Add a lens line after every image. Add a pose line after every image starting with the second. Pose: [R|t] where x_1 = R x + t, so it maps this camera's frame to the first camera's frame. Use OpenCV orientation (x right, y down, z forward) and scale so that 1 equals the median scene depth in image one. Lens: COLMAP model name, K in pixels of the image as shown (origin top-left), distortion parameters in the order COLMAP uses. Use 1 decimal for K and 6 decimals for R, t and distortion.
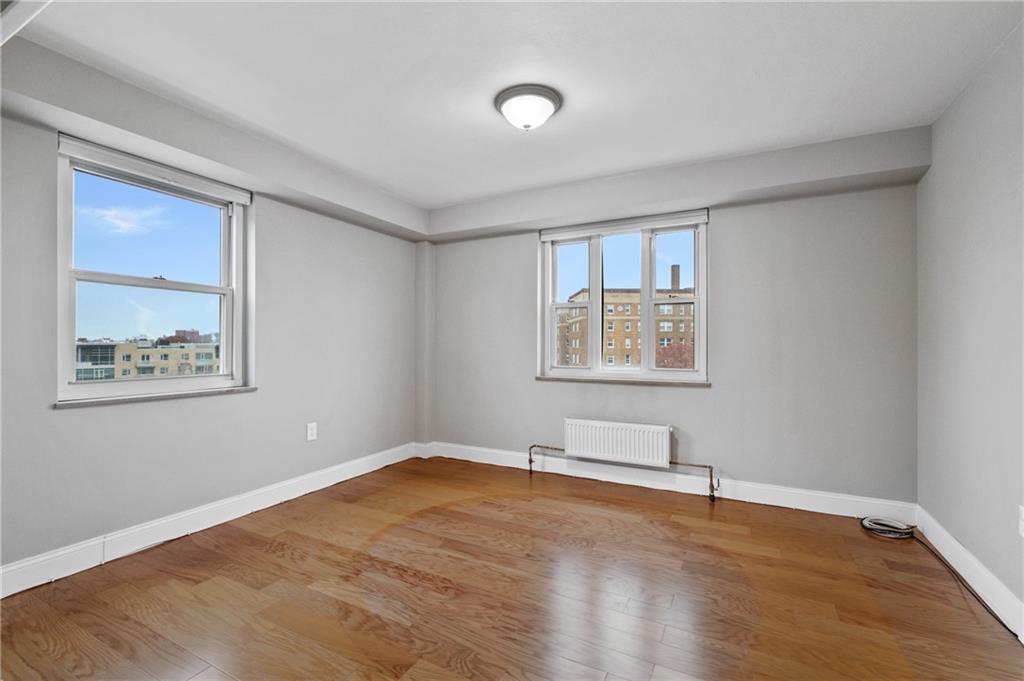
lens RADIAL K [[456.2, 0, 511.1], [0, 456.2, 340.9], [0, 0, 1]] dist [0.004844, -0.000007]
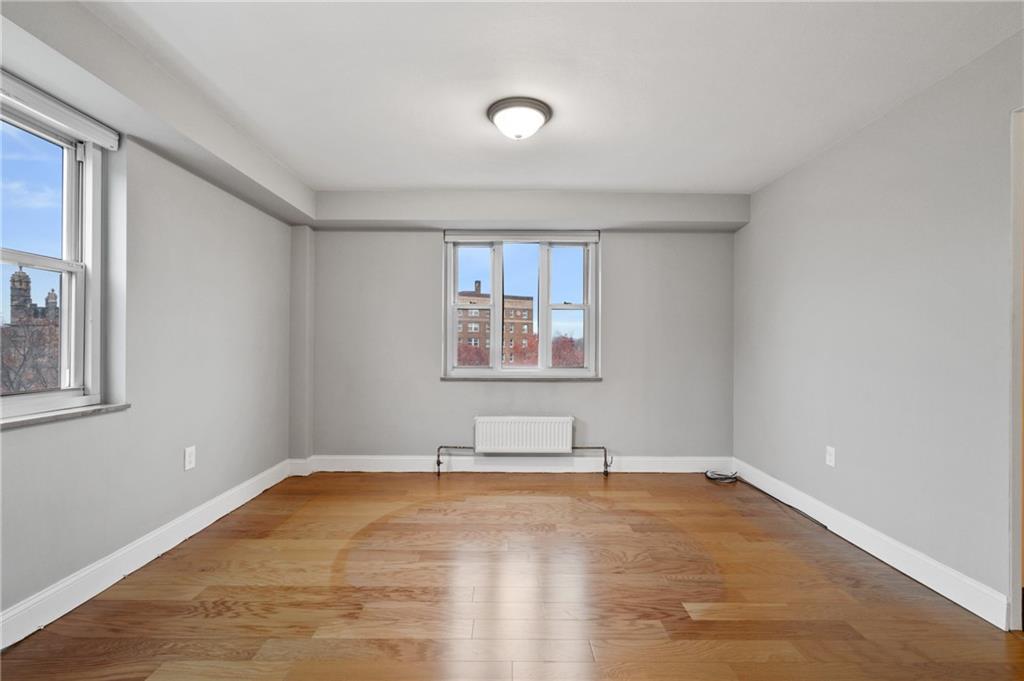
lens RADIAL K [[456.2, 0, 512.4], [0, 456.2, 342.3], [0, 0, 1]] dist [0.004844, -0.000007]
pose [[0.878572, 0.003731, 0.477595, -0.338908], [-0.006047, 0.999976, 0.003312, -0.002640], [-0.477572, -0.005798, 0.878574, 0.064131]]
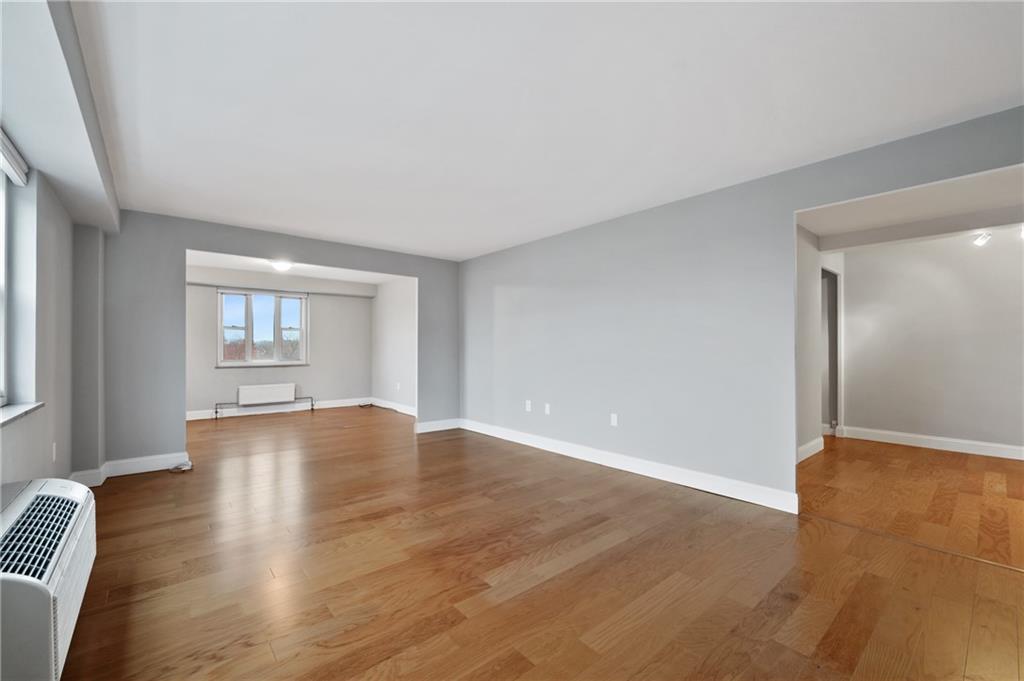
lens RADIAL K [[430.8, 0, 517.3], [0, 430.8, 342.7], [0, 0, 1]] dist [-0.000308, -0.000248]
pose [[0.353611, 0.016743, 0.935243, -1.345376], [0.003634, 0.999808, -0.019273, 0.025101], [-0.935386, 0.010214, 0.353482, -0.872309]]
